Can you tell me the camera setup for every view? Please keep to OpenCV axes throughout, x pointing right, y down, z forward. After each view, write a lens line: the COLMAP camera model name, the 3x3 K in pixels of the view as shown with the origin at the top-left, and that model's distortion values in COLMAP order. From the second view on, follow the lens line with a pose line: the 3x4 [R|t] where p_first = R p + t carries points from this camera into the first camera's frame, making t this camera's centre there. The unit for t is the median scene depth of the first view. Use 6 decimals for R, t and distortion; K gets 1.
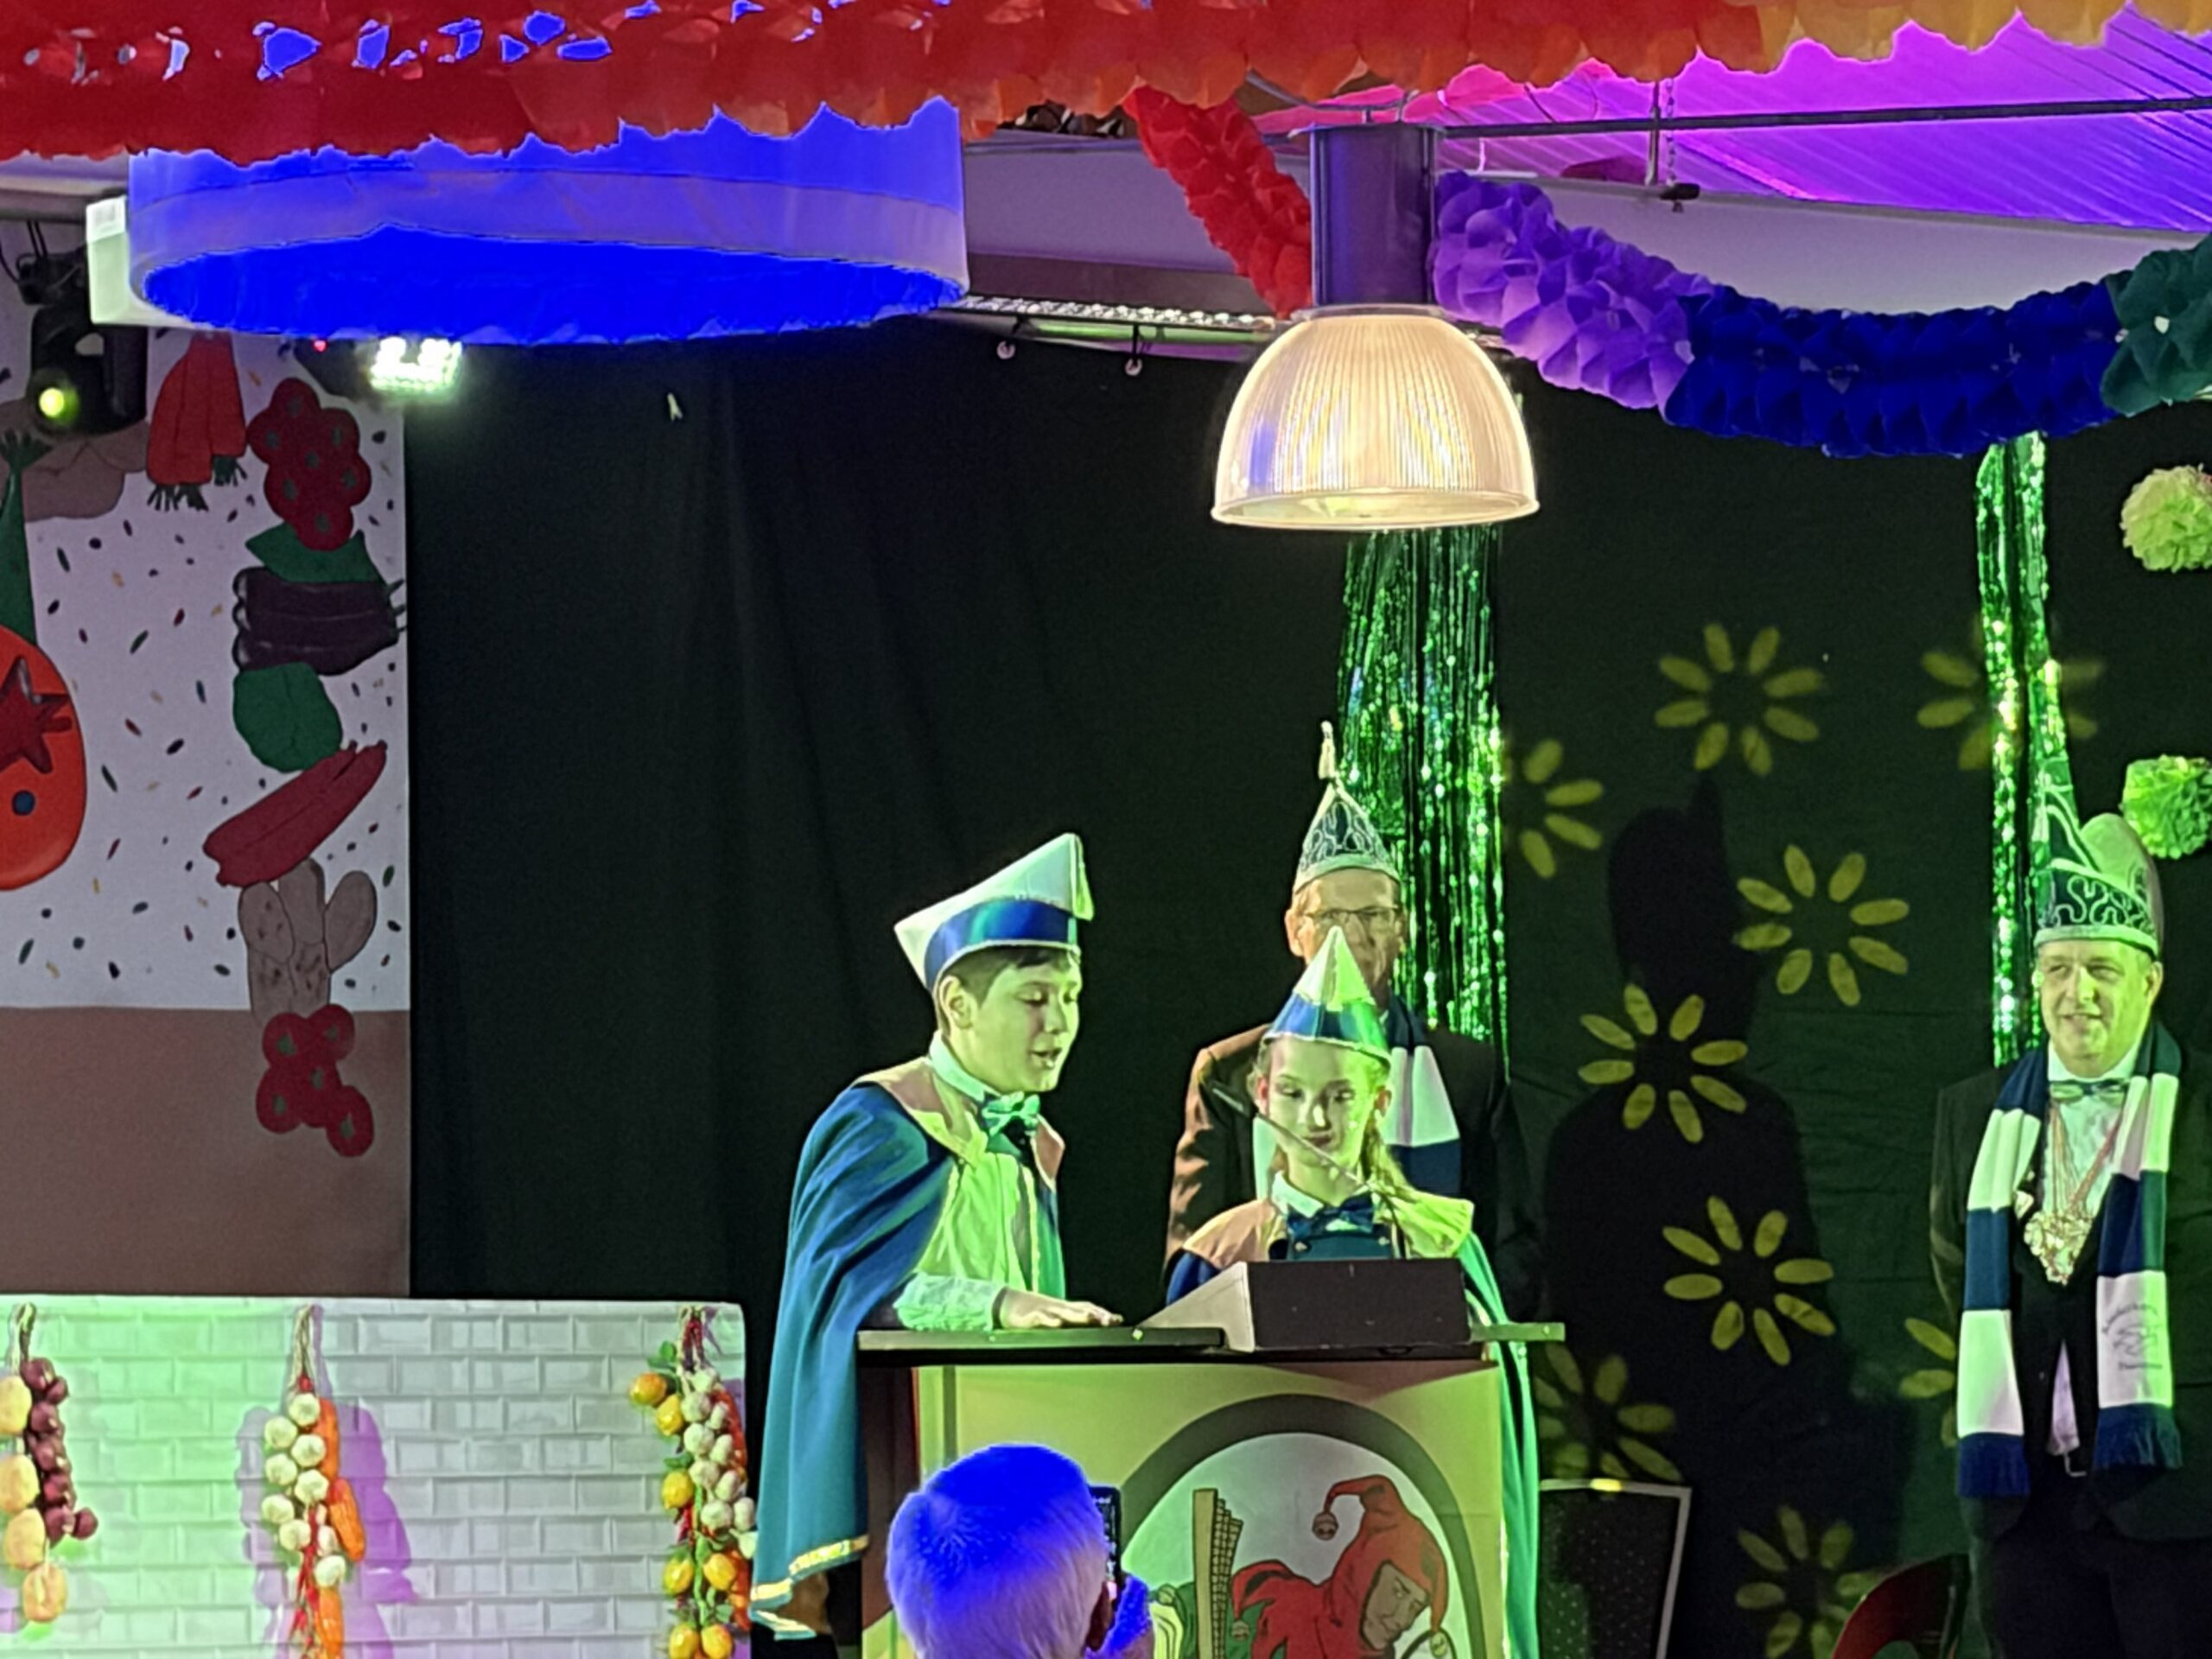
lens RADIAL K [[8949.1, 0, 1126.1], [0, 8949.1, 853.2], [0, 0, 1]] dist [0.323392, 0.000000]
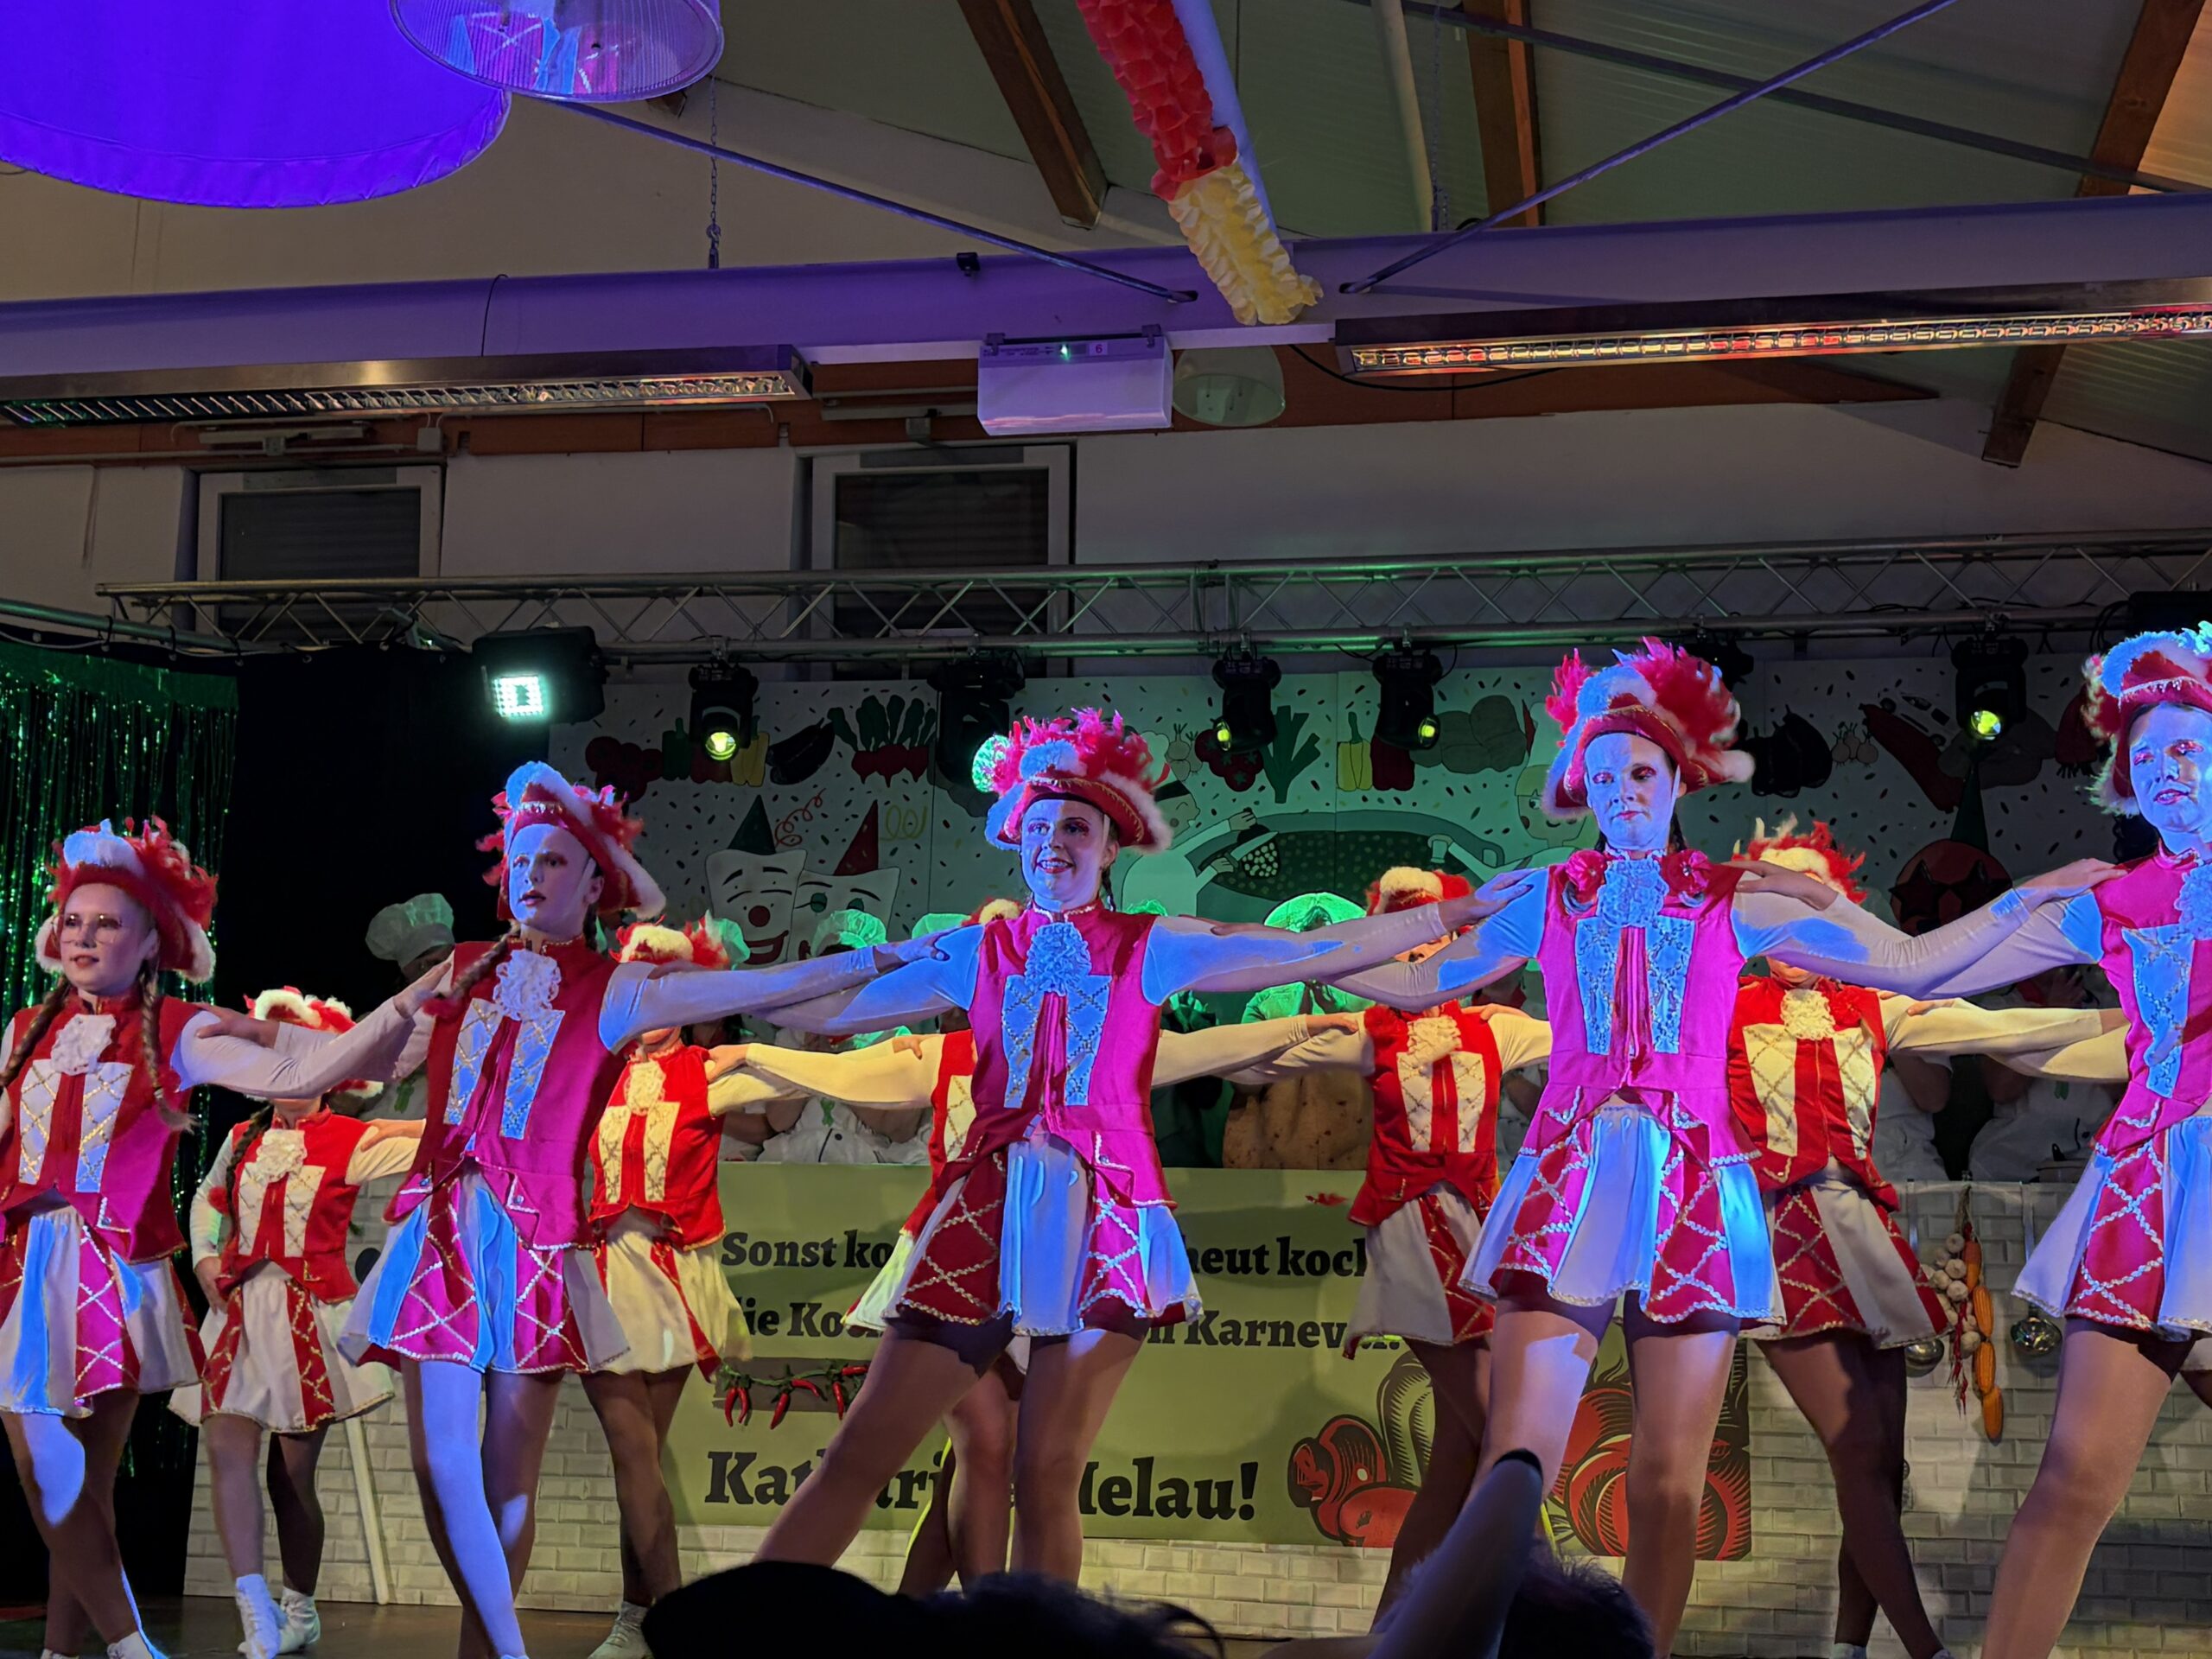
lens RADIAL K [[2771.2, 0, 1154.3], [0, 2771.2, 835.3], [0, 0, 1]] dist [0.129156, 0.000000]
pose [[0.709601, -0.113820, -0.695350, 0.158491], [0.016154, 0.989235, -0.145440, 0.054245], [0.704419, 0.091971, 0.703800, 0.471641]]
